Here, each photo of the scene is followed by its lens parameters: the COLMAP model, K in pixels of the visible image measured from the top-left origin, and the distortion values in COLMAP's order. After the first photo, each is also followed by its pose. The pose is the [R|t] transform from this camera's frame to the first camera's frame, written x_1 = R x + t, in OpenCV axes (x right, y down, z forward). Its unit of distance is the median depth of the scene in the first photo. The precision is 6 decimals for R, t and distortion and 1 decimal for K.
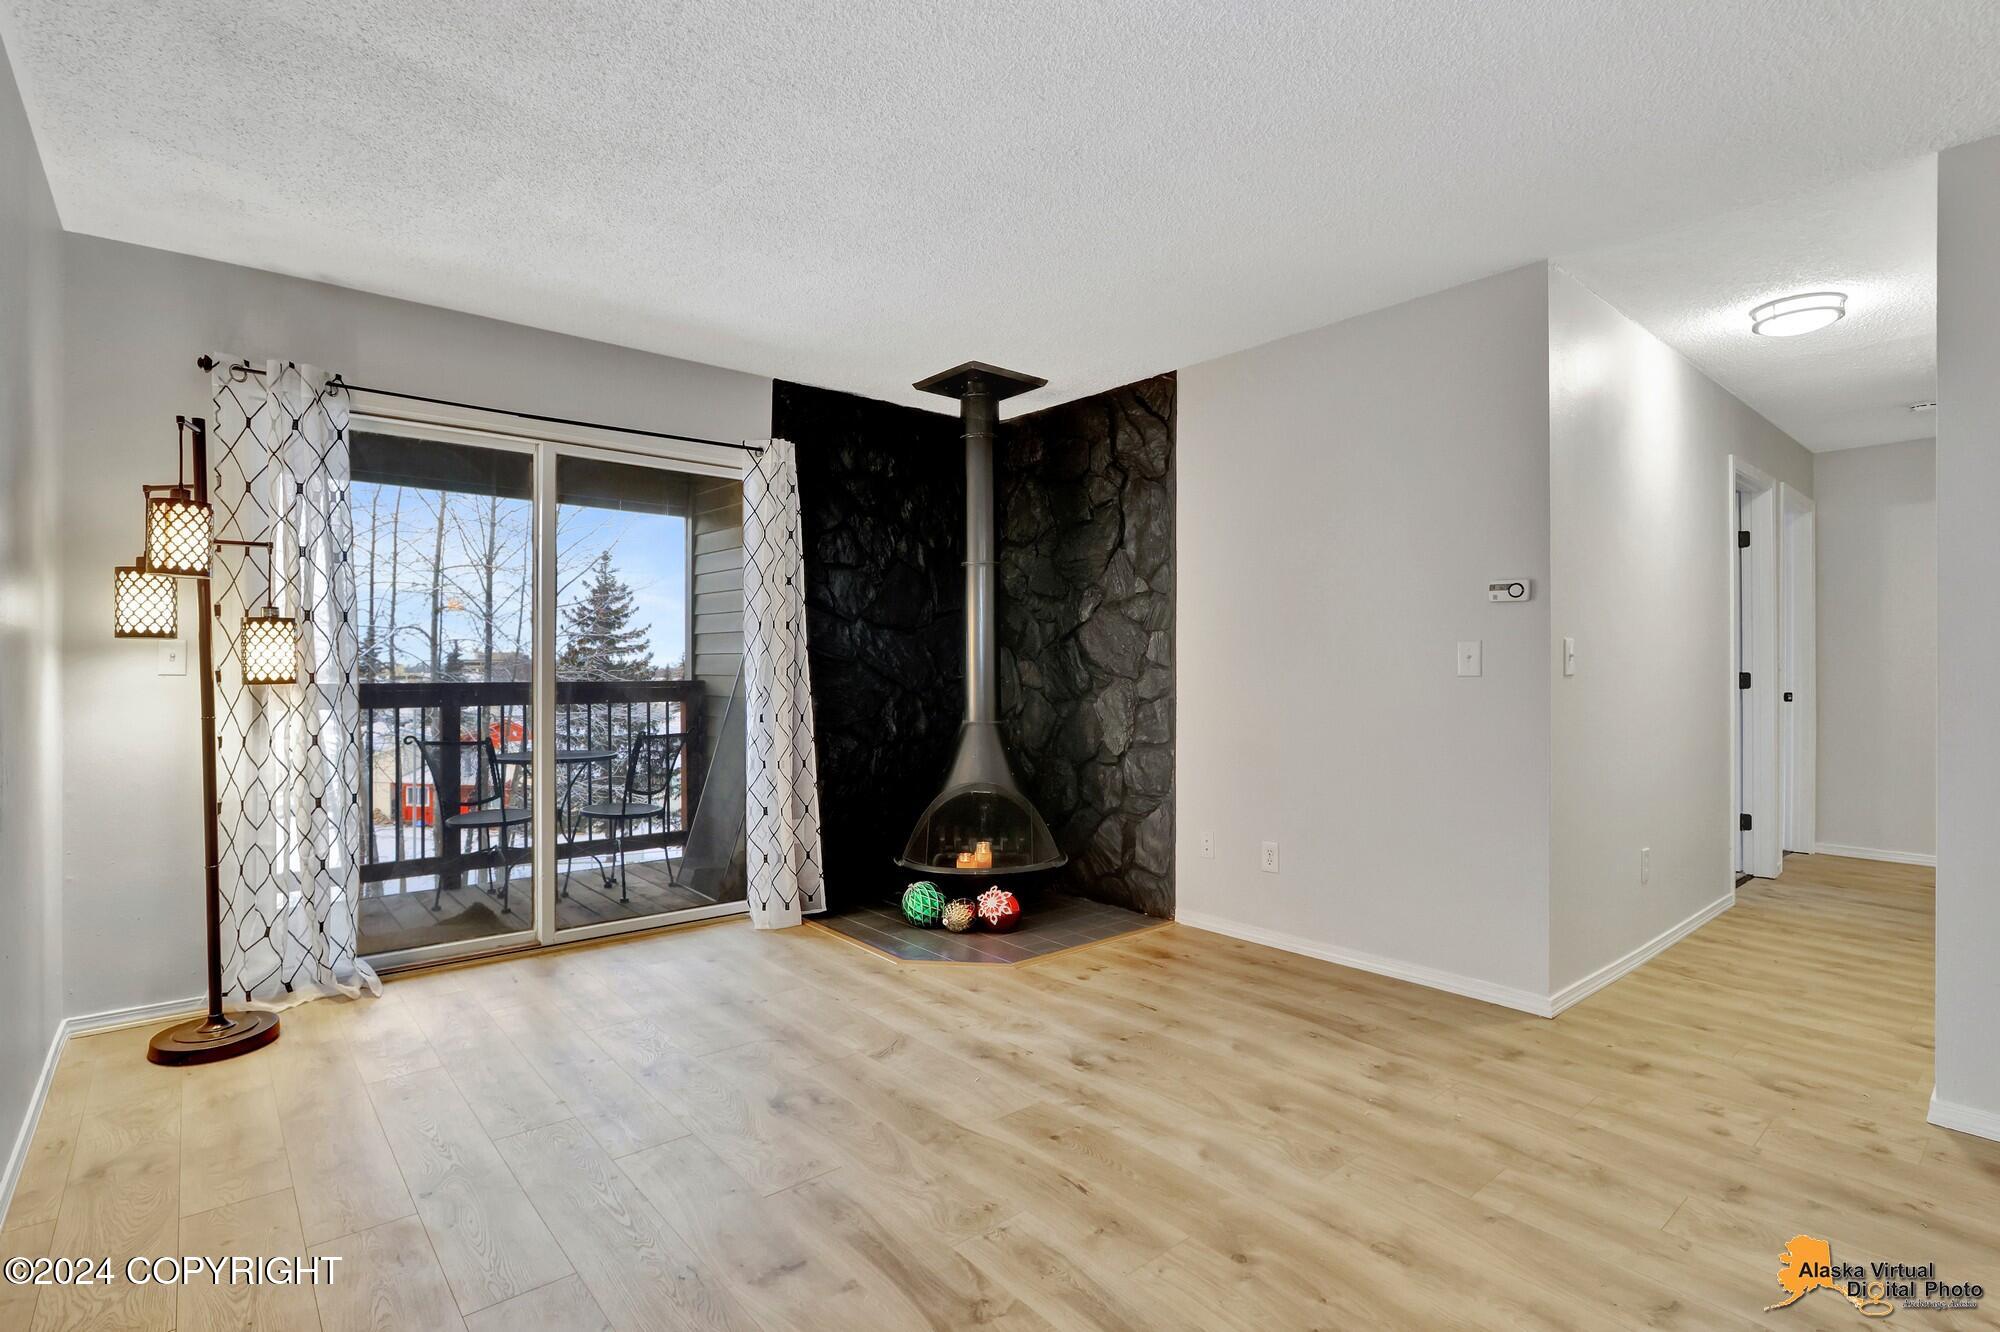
lens RADIAL K [[950.1, 0, 1000.0], [0, 950.1, 666.0], [0, 0, 1]] dist [-0.003201, -0.000221]
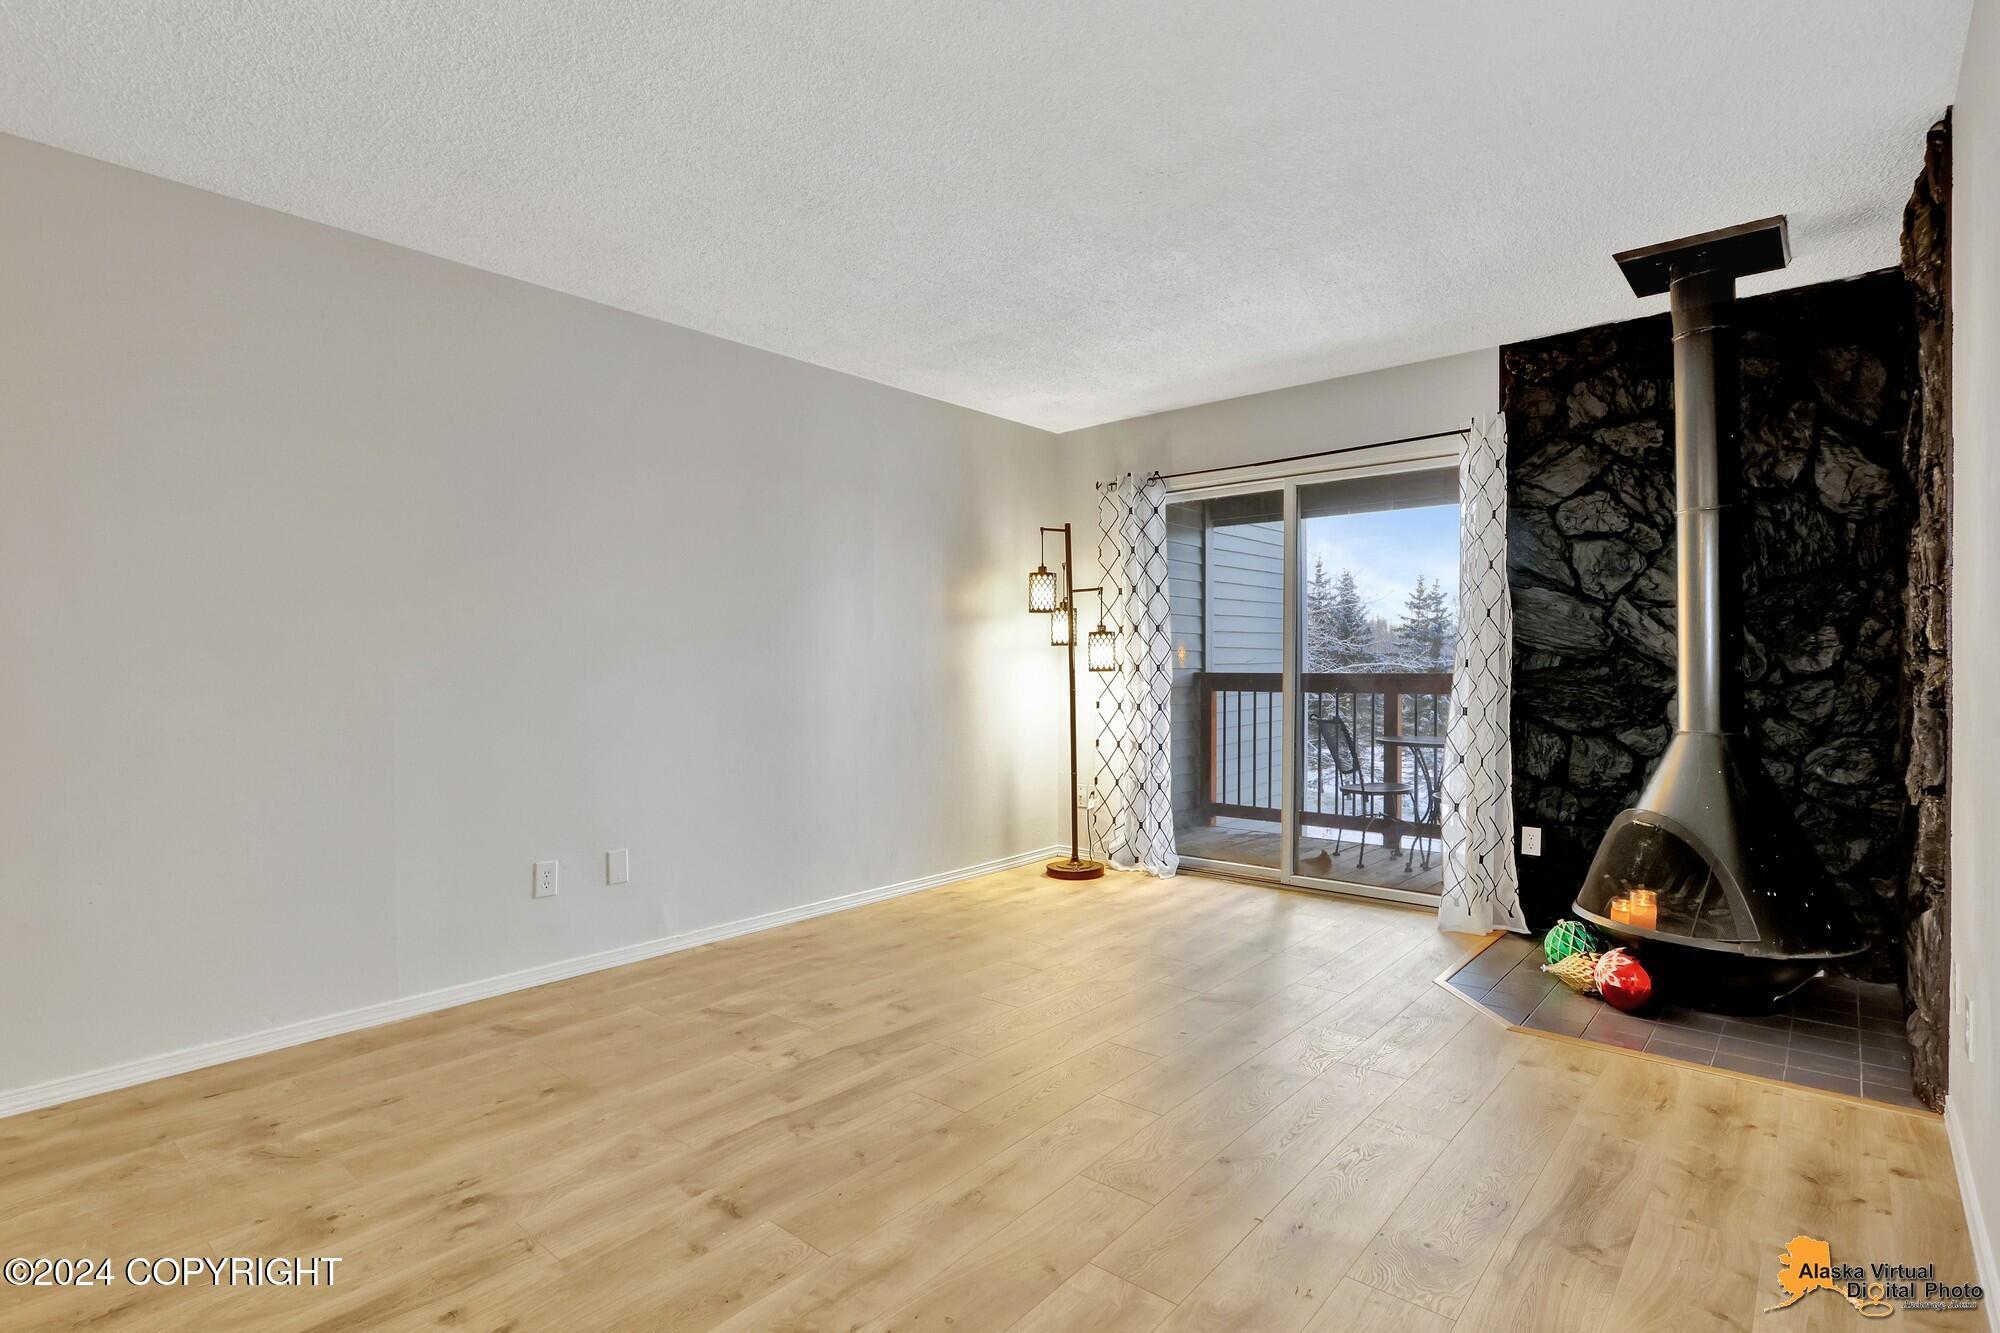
lens RADIAL K [[1022.2, 0, 1004.2], [0, 1022.2, 678.5], [0, 0, 1]] dist [-0.008373, -0.001365]
pose [[0.145906, 0.012693, -0.989217, 0.822748], [0.005495, 0.999892, 0.013640, 0.004953], [0.989283, -0.007426, 0.145820, 0.460667]]
